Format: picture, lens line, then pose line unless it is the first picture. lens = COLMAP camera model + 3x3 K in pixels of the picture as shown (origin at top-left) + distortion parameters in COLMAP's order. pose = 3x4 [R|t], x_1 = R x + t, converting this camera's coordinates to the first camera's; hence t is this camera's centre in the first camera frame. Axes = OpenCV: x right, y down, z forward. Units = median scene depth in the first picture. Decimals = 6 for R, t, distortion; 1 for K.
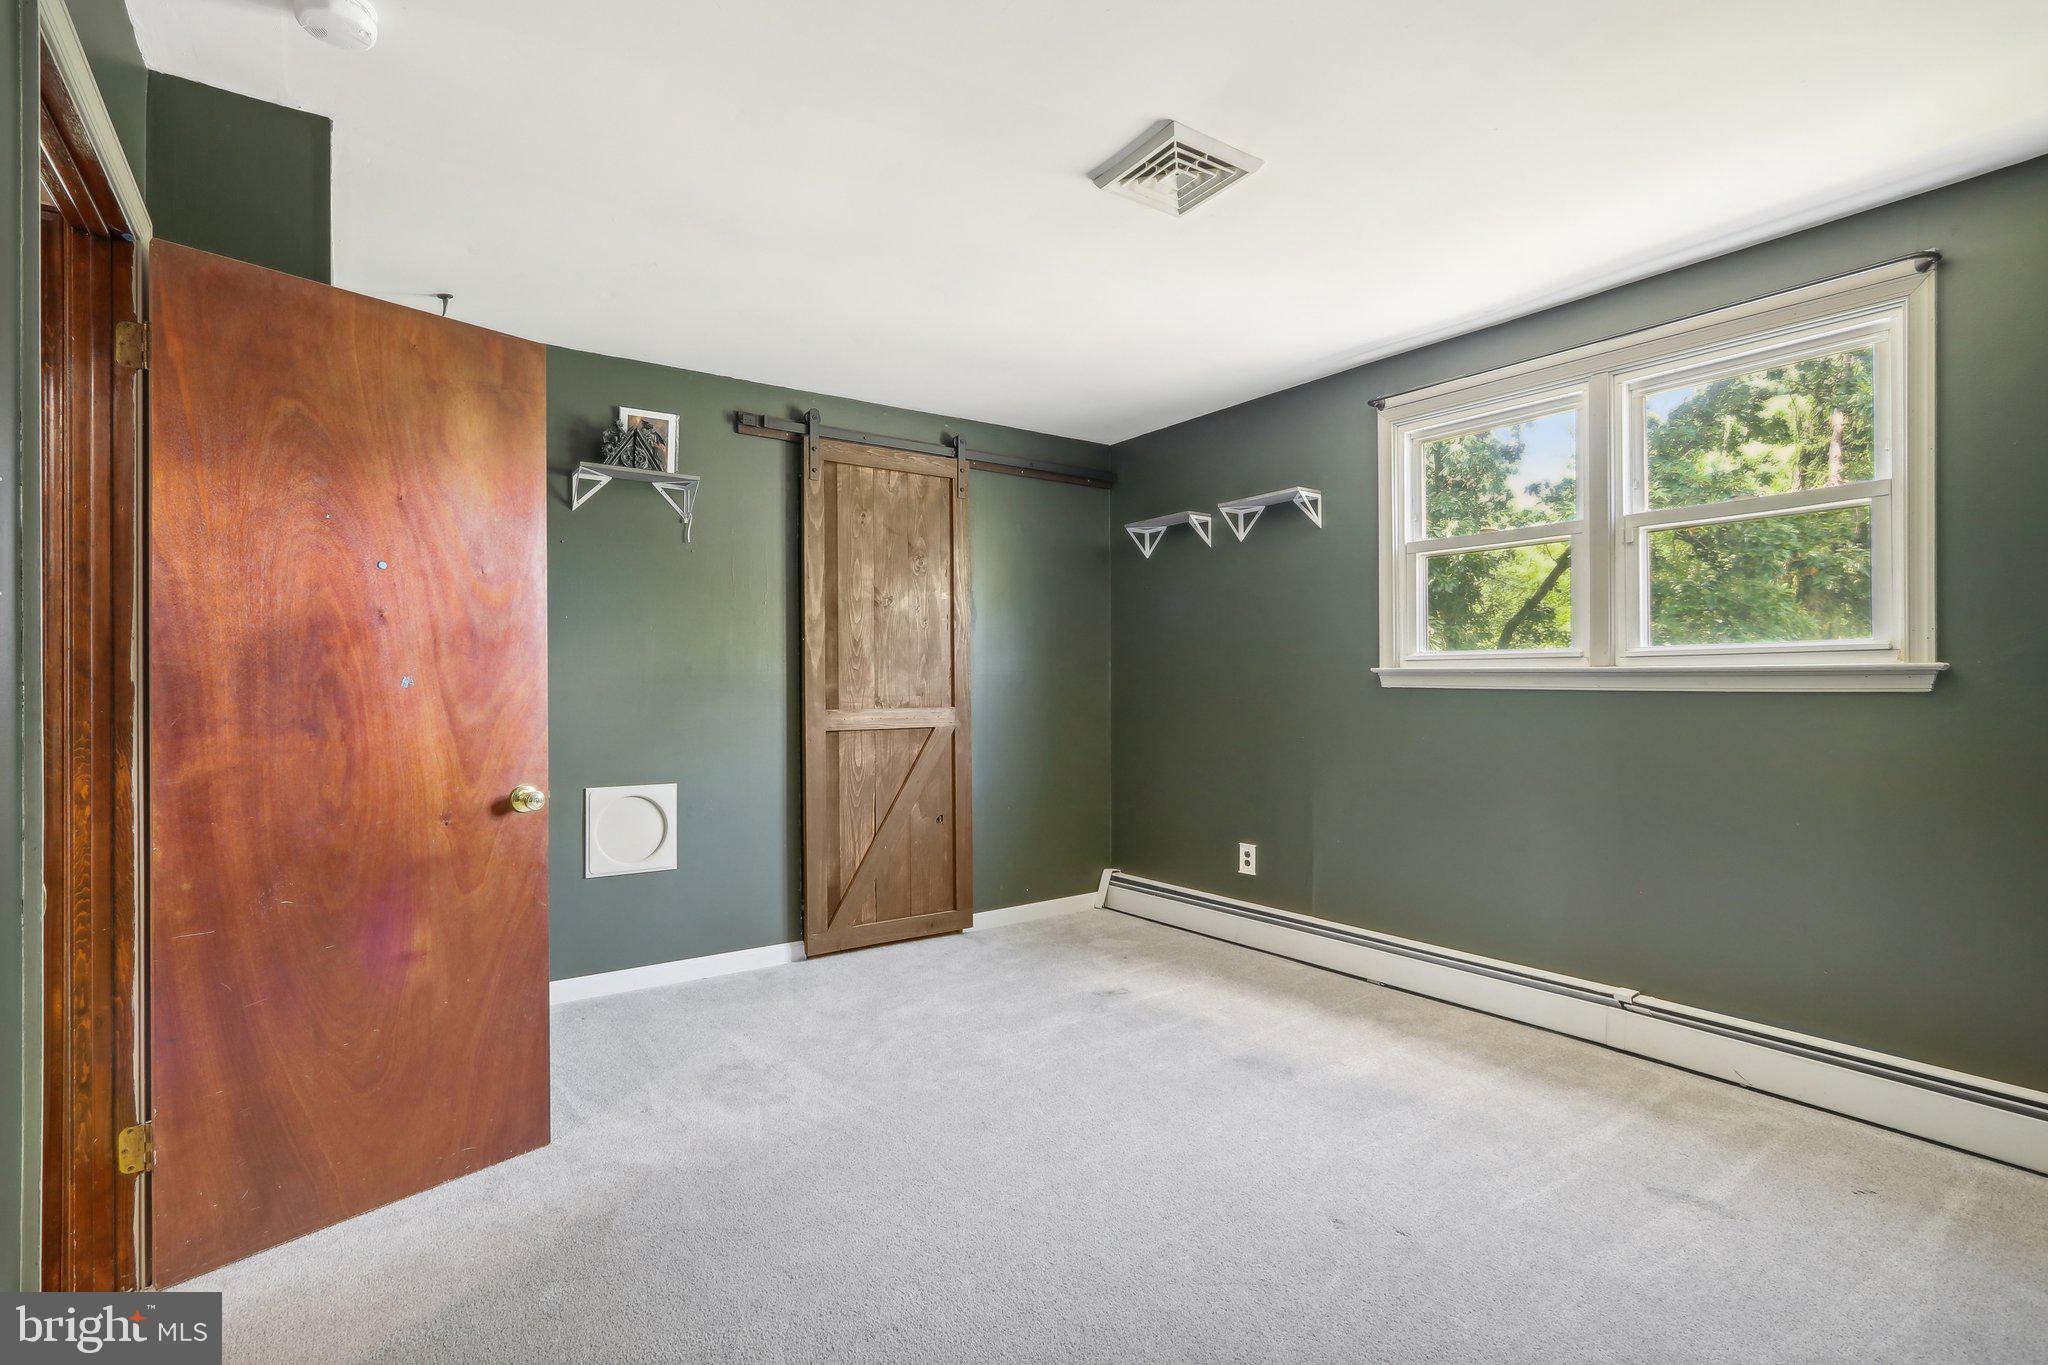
lens RADIAL K [[969.3, 0, 969.7], [0, 969.3, 685.5], [0, 0, 1]] dist [-0.023088, 0.006262]
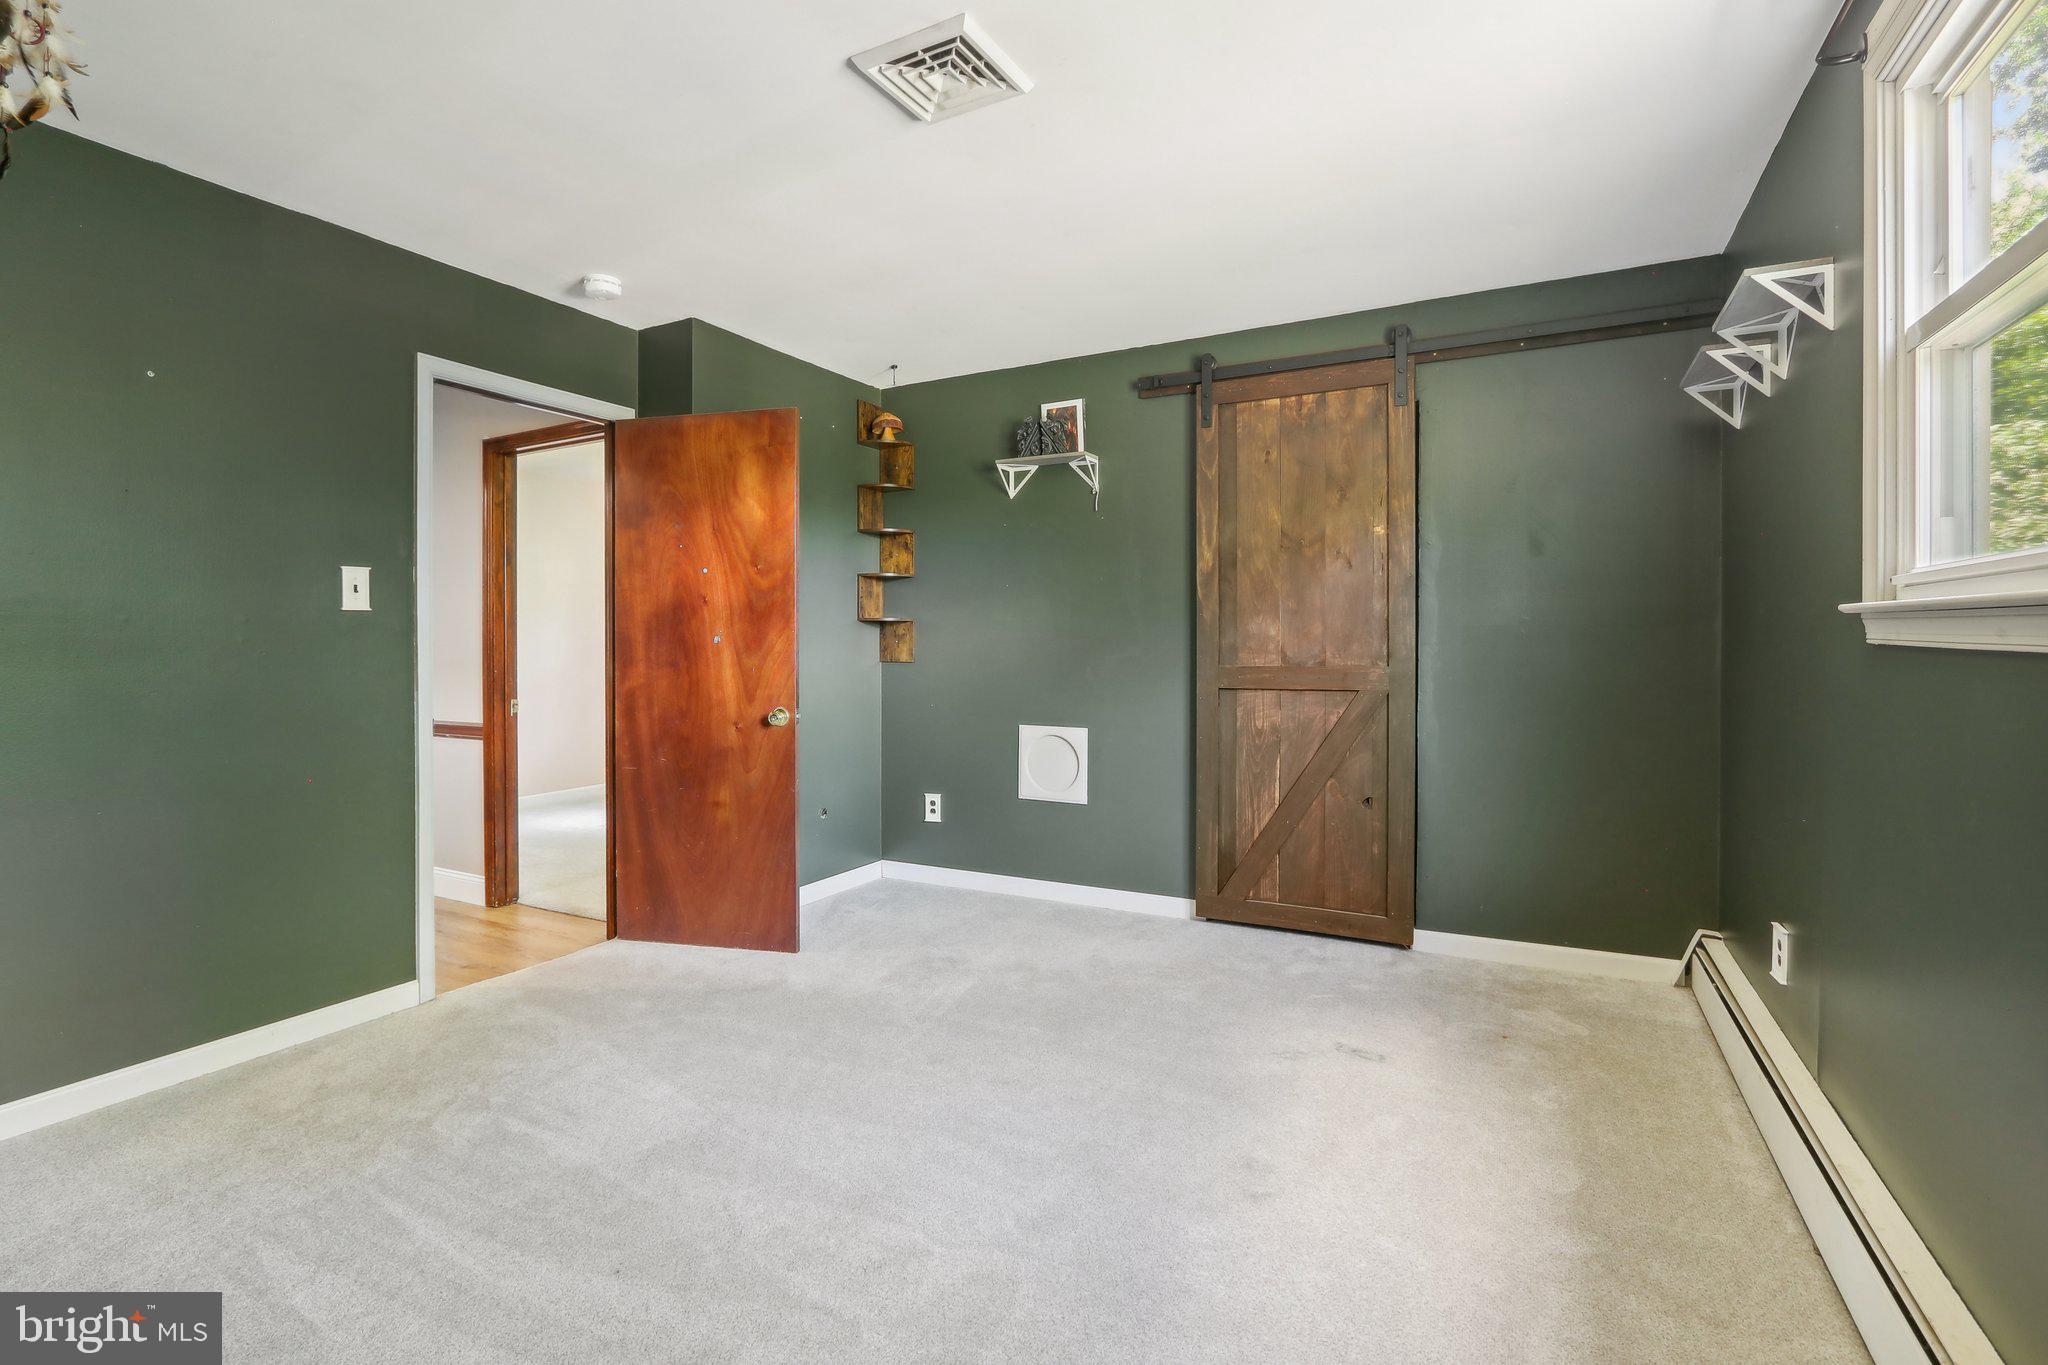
lens RADIAL K [[969.3, 0, 945.9], [0, 969.3, 657.9], [0, 0, 1]] dist [-0.023088, 0.006262]
pose [[0.427173, 0.014811, -0.904049, 0.779571], [0.002733, 0.999840, 0.017672, -0.000630], [0.904166, -0.010020, 0.427064, 0.455764]]
